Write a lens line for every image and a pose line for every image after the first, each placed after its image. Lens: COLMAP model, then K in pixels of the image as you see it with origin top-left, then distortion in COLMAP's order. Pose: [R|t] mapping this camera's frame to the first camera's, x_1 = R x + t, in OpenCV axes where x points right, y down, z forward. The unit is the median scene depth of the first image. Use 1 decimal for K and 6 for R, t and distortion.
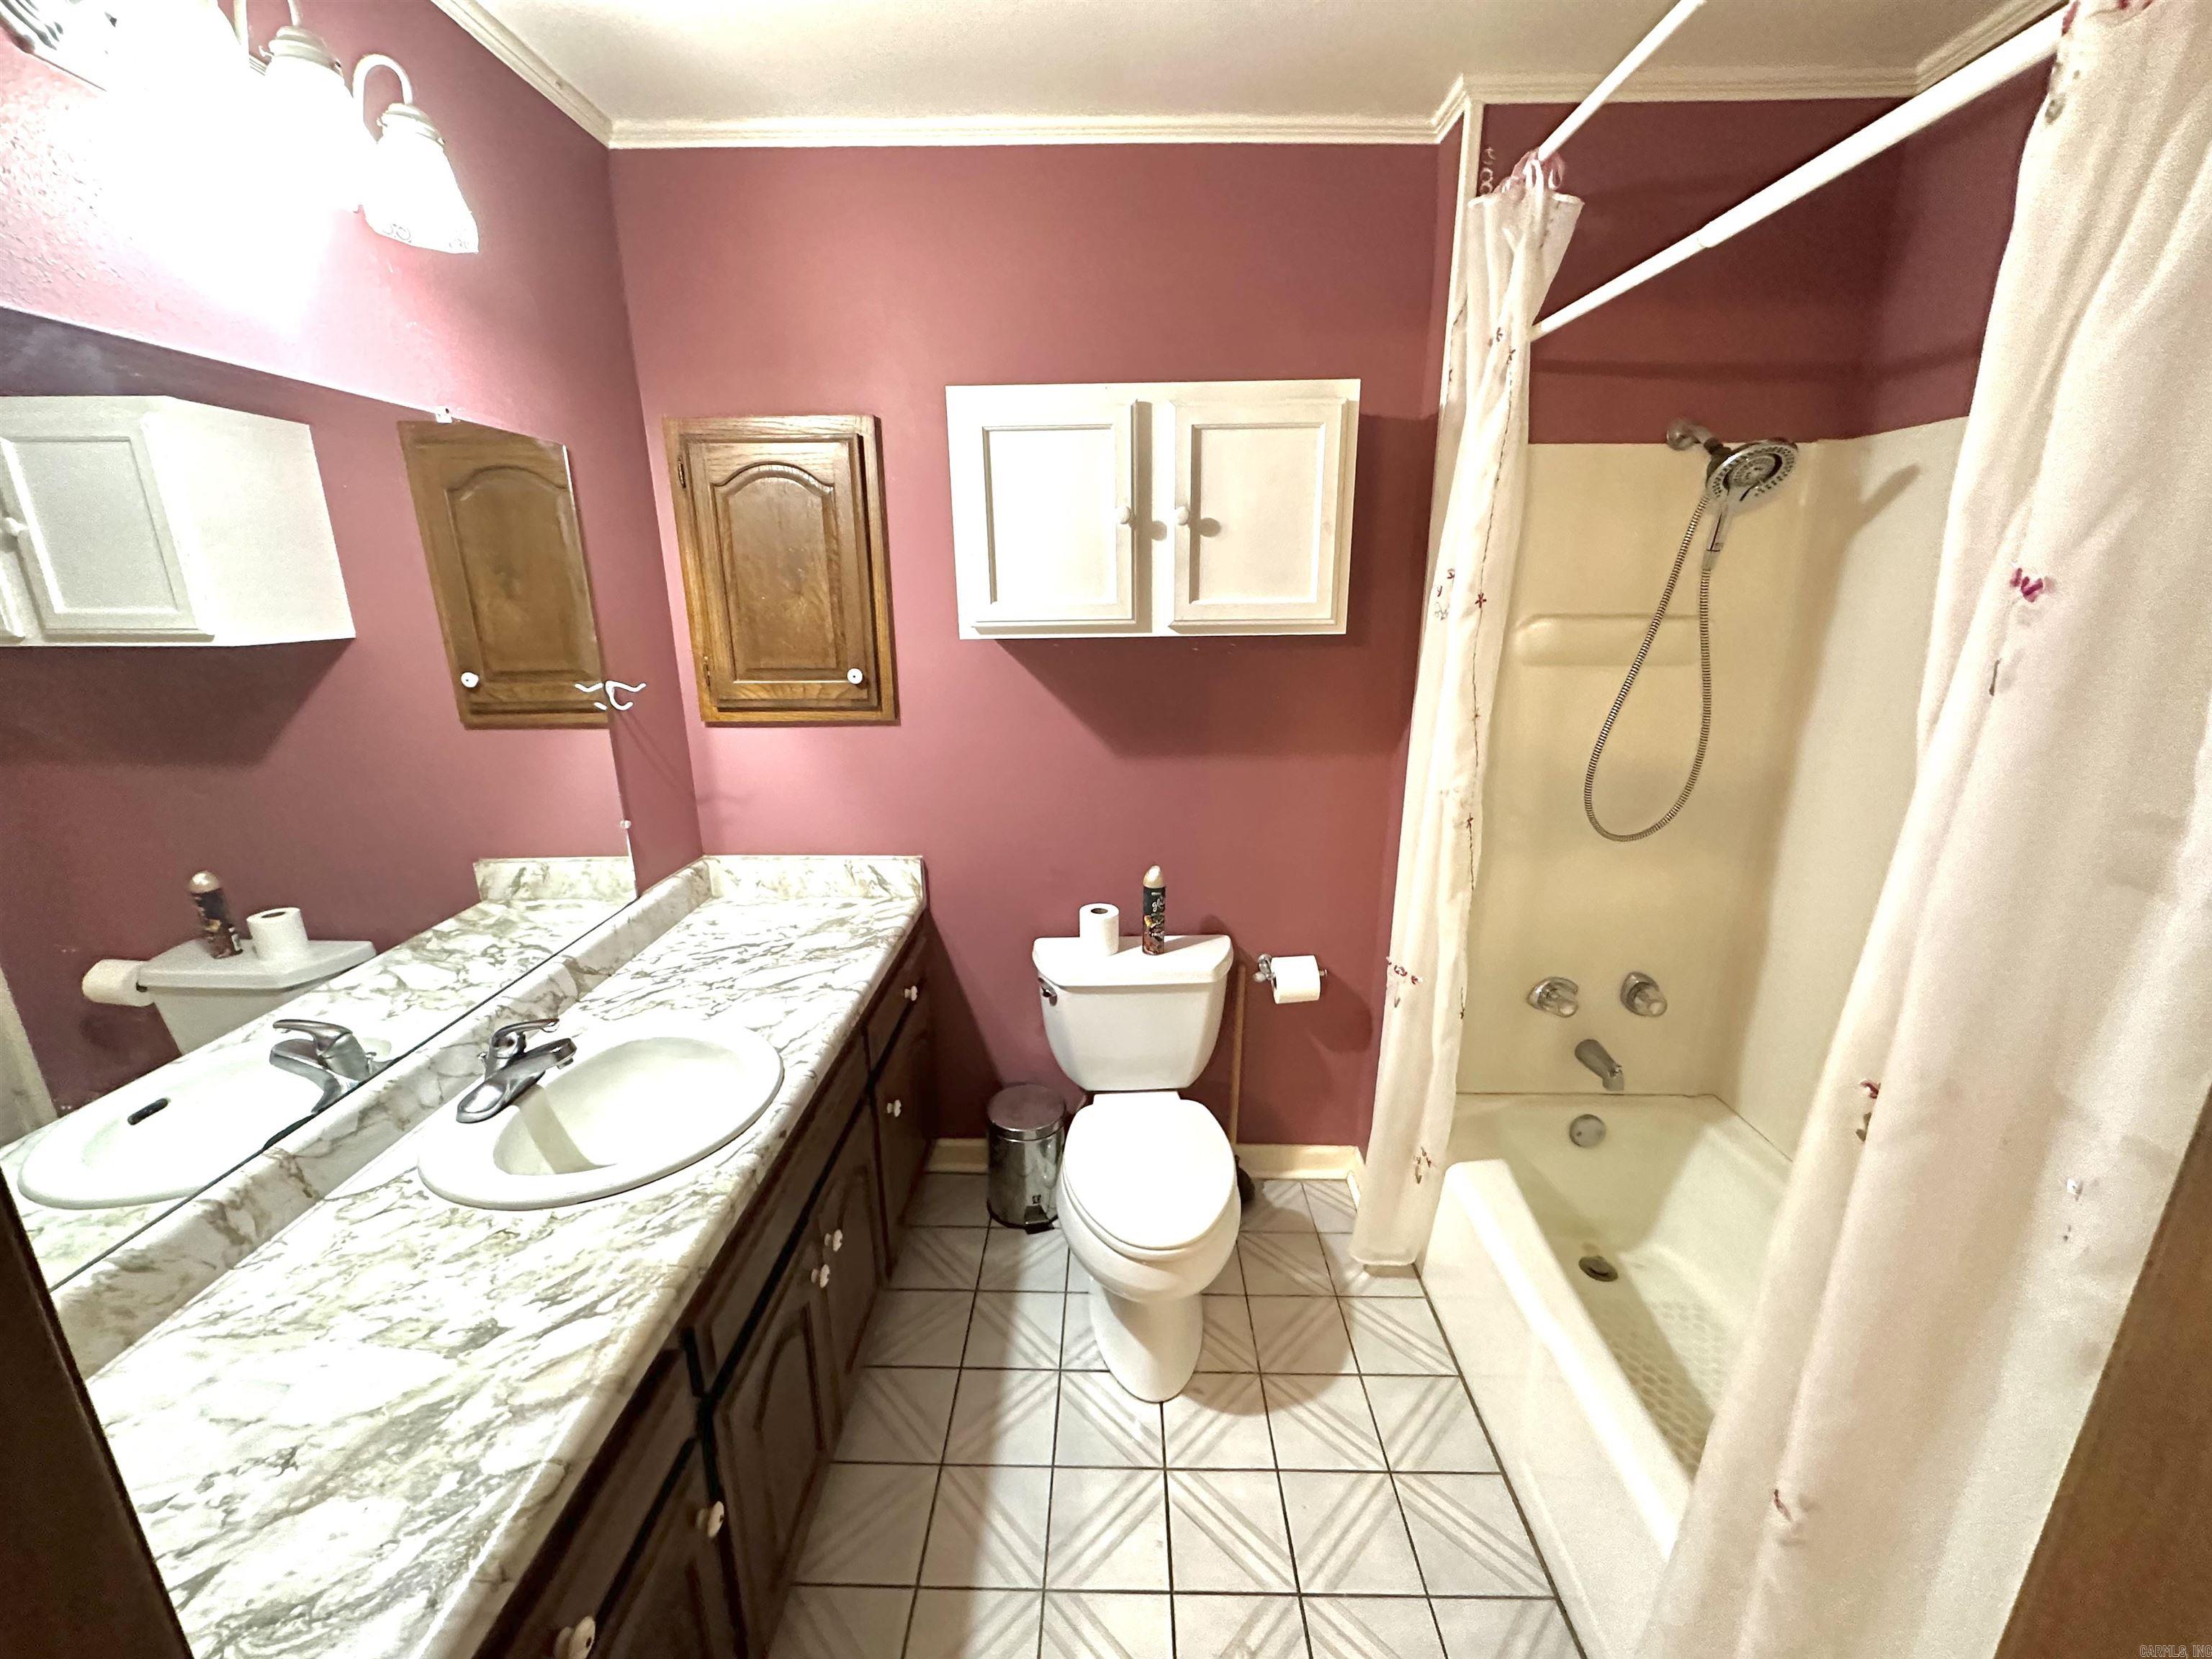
lens RADIAL K [[884.0, 0, 1100.9], [0, 884.0, 826.7], [0, 0, 1]] dist [-0.000692, 0.000956]
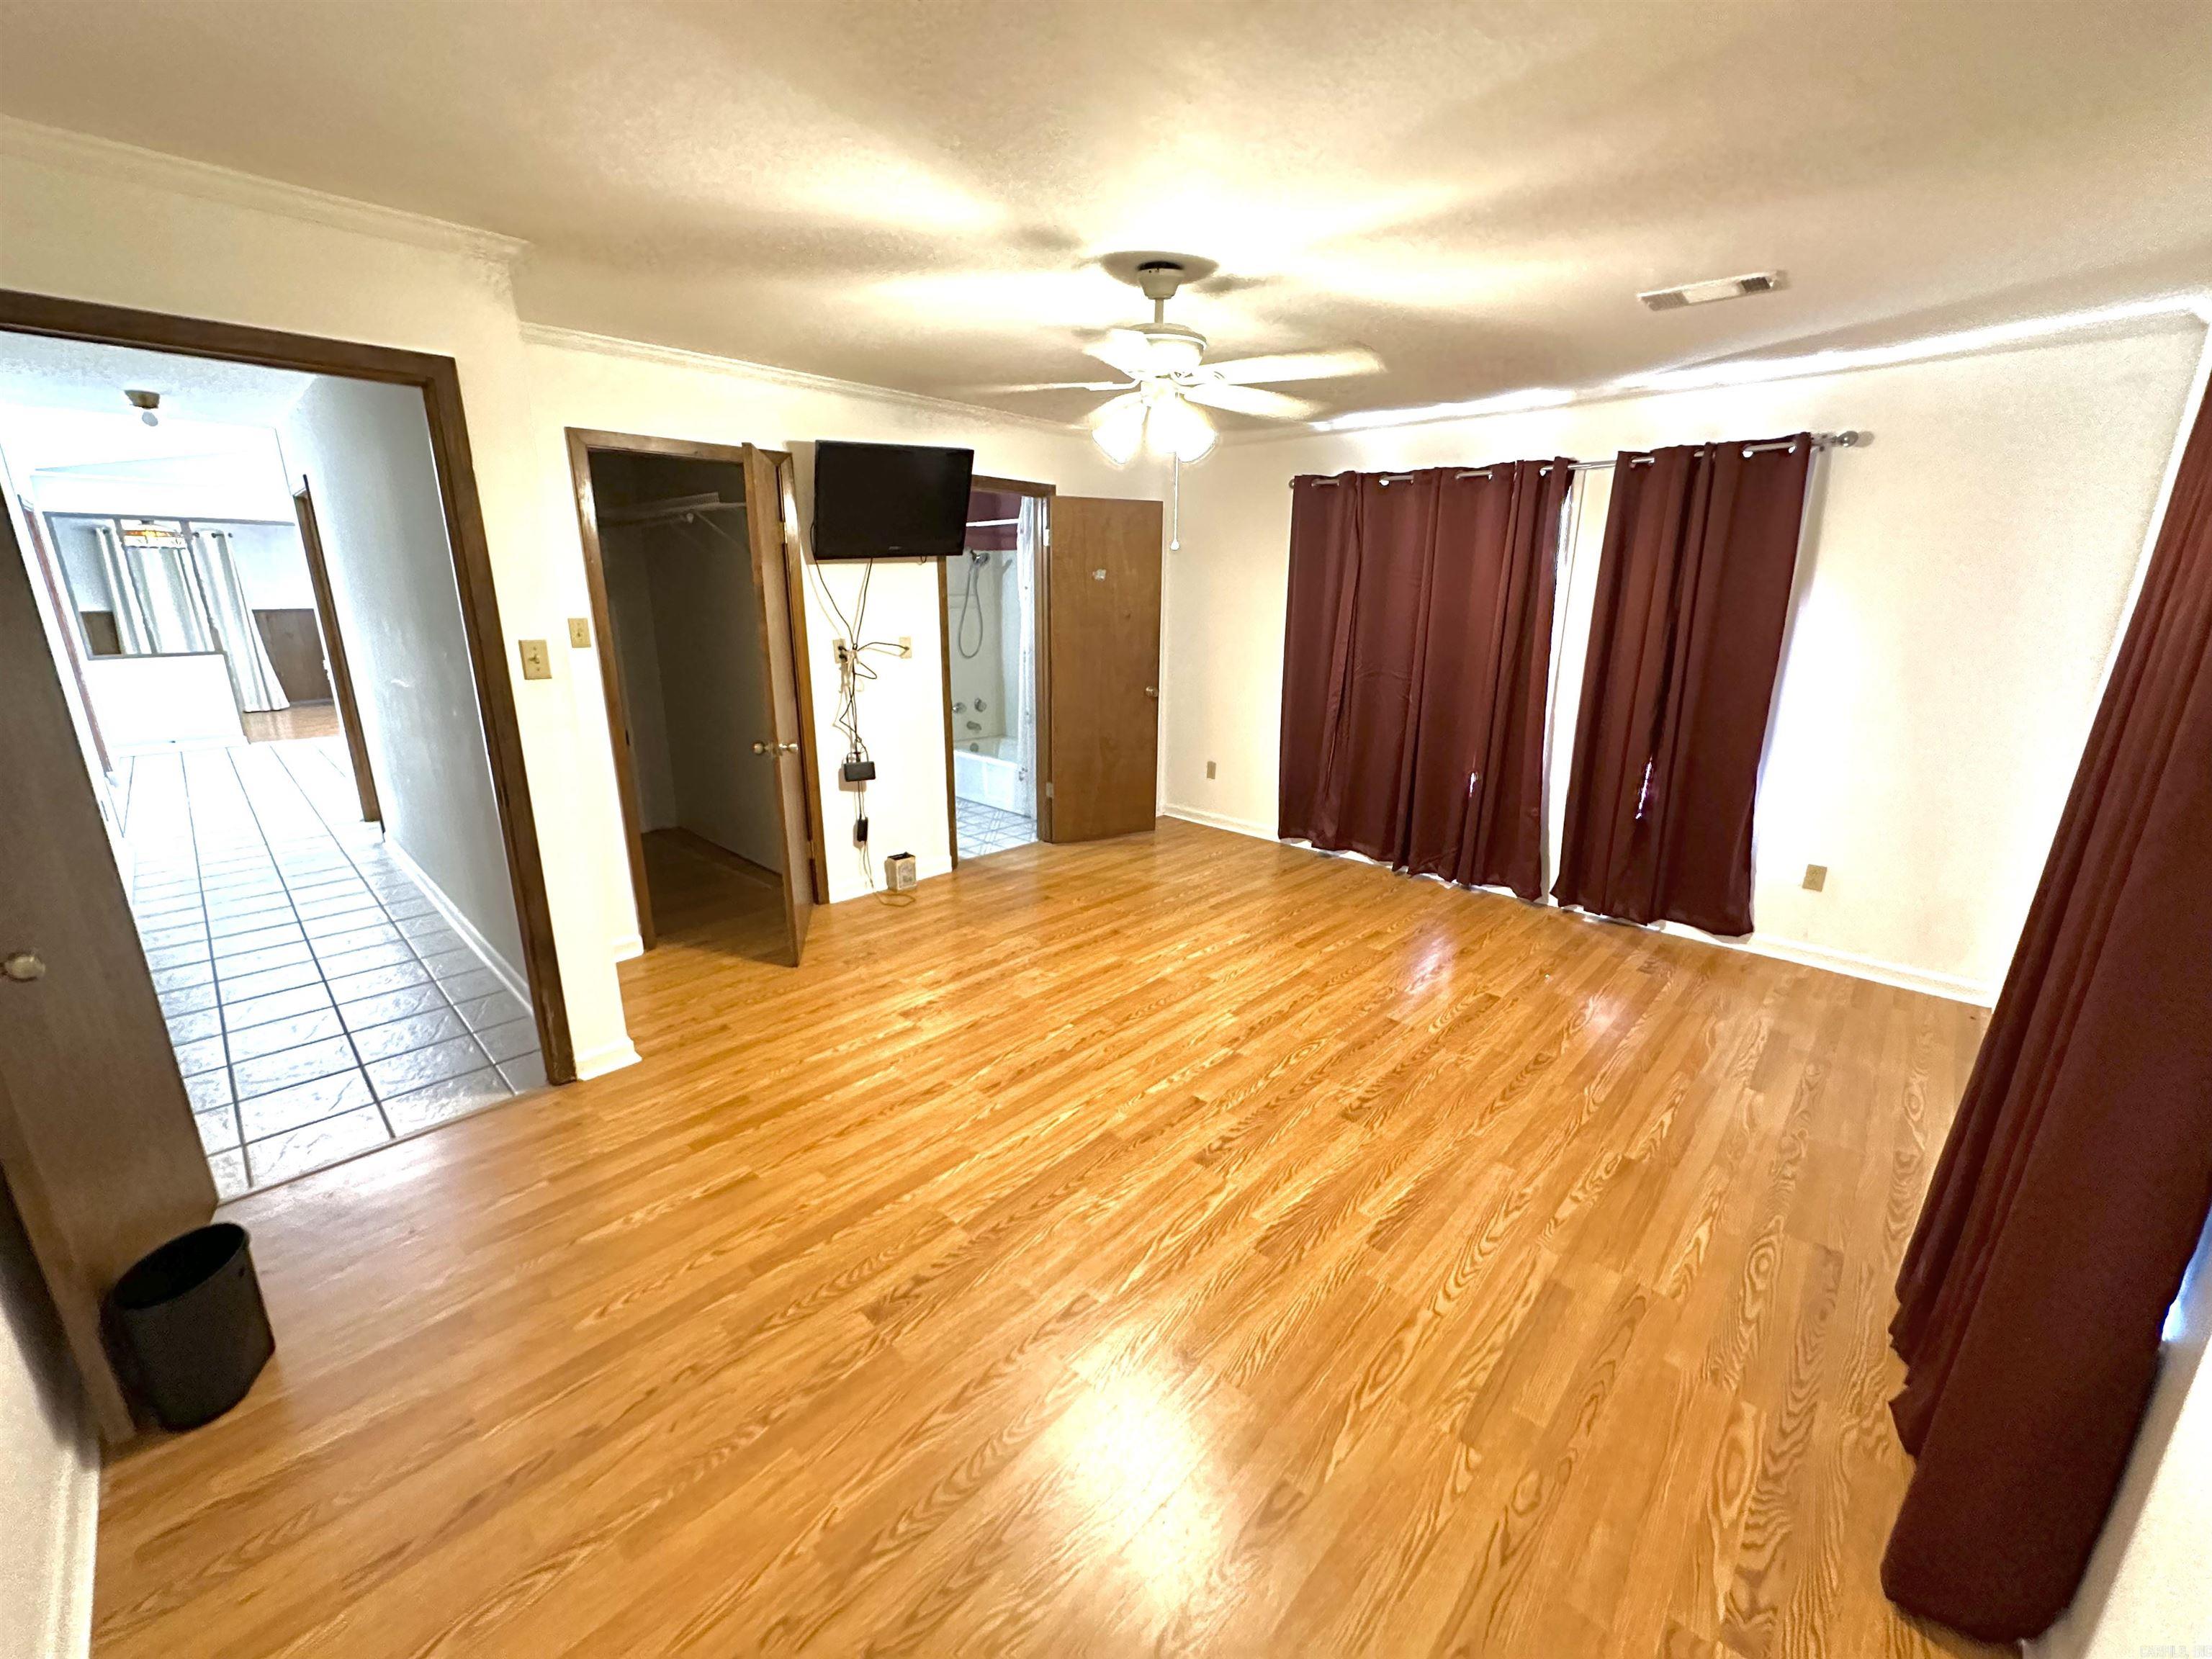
lens RADIAL K [[884.0, 0, 1108.7], [0, 884.0, 835.4], [0, 0, 1]] dist [-0.000692, 0.000956]
pose [[0.671119, -0.185396, 0.717793, -1.937363], [0.186661, 0.979290, 0.078413, 0.609159], [-0.717465, 0.081360, 0.691827, -2.040817]]
